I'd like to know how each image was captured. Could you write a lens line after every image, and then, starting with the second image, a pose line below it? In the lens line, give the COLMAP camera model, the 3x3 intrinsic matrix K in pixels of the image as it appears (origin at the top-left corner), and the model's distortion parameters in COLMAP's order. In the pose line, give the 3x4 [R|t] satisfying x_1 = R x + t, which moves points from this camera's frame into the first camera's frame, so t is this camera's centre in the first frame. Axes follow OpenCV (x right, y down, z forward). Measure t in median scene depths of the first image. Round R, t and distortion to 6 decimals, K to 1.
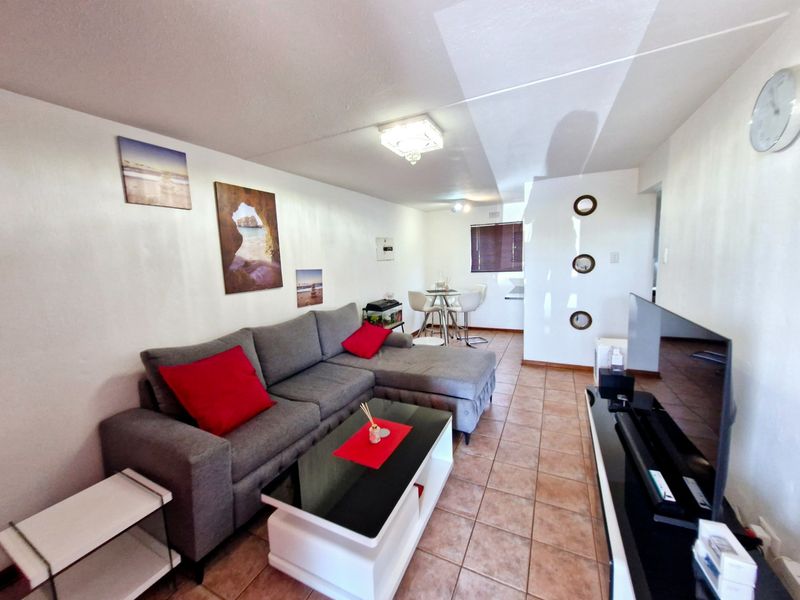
lens RADIAL K [[318.3, 0, 398.9], [0, 318.3, 298.4], [0, 0, 1]] dist [-0.000163, 0.000173]
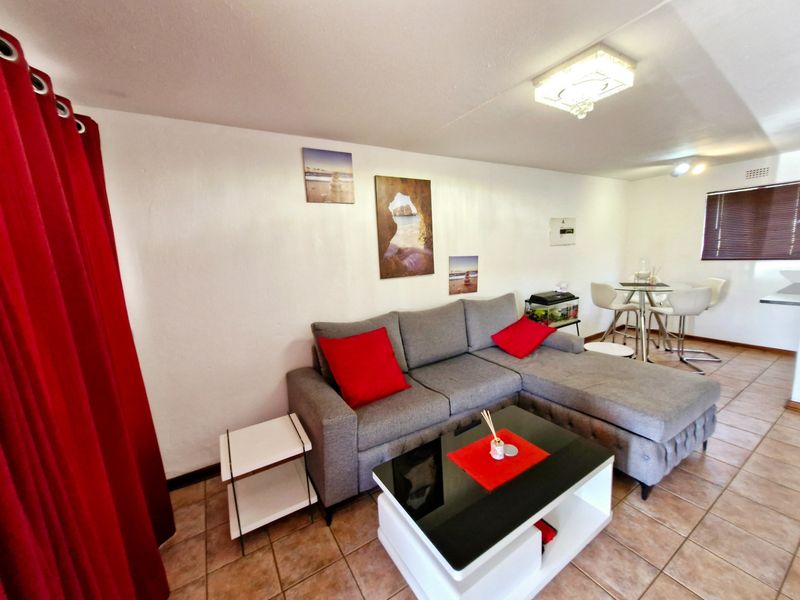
lens RADIAL K [[318.3, 0, 398.9], [0, 318.3, 298.4], [0, 0, 1]] dist [-0.000163, 0.000173]
pose [[0.846289, 0.076388, -0.527218, 0.089581], [-0.051140, 0.996745, 0.062327, -0.017085], [0.530263, -0.025785, 0.847441, 0.095650]]
